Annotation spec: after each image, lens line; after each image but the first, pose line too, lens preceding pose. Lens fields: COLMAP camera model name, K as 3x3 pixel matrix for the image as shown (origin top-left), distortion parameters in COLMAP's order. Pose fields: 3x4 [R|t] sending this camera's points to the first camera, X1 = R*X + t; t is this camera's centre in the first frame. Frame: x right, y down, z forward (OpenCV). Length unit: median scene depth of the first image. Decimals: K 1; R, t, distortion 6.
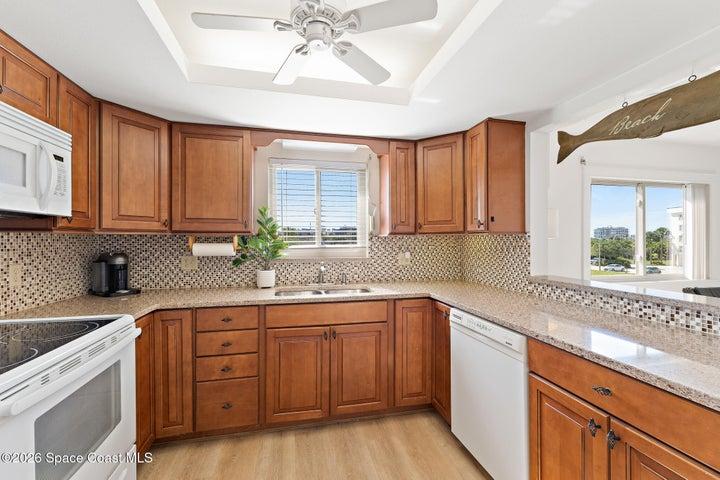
lens RADIAL K [[307.5, 0, 356.6], [0, 307.5, 238.9], [0, 0, 1]] dist [-0.000924, 0.000869]
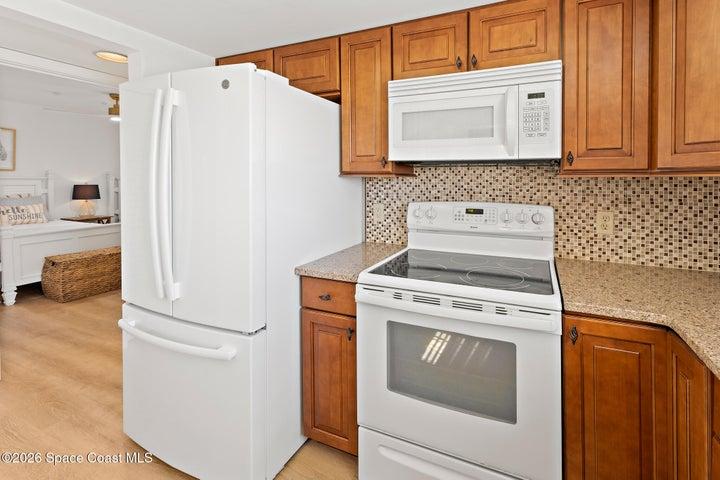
lens RADIAL K [[307.5, 0, 404.3], [0, 307.5, 186.5], [0, 0, 1]] dist [-0.000924, 0.000869]
pose [[-0.576767, 0.019465, -0.816677, 0.003015], [0.001641, 0.999742, 0.022669, -0.010934], [0.816907, 0.011734, -0.576649, 0.839622]]
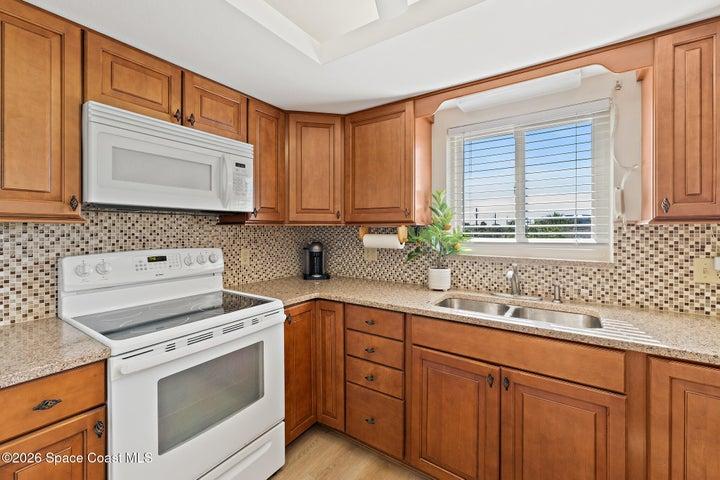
lens RADIAL K [[307.5, 0, 352.9], [0, 307.5, 229.7], [0, 0, 1]] dist [-0.000924, 0.000869]
pose [[0.675811, 0.001974, -0.737073, 0.178292], [0.002514, 0.999984, 0.004983, -0.005694], [0.737071, -0.005221, 0.675795, 0.348228]]
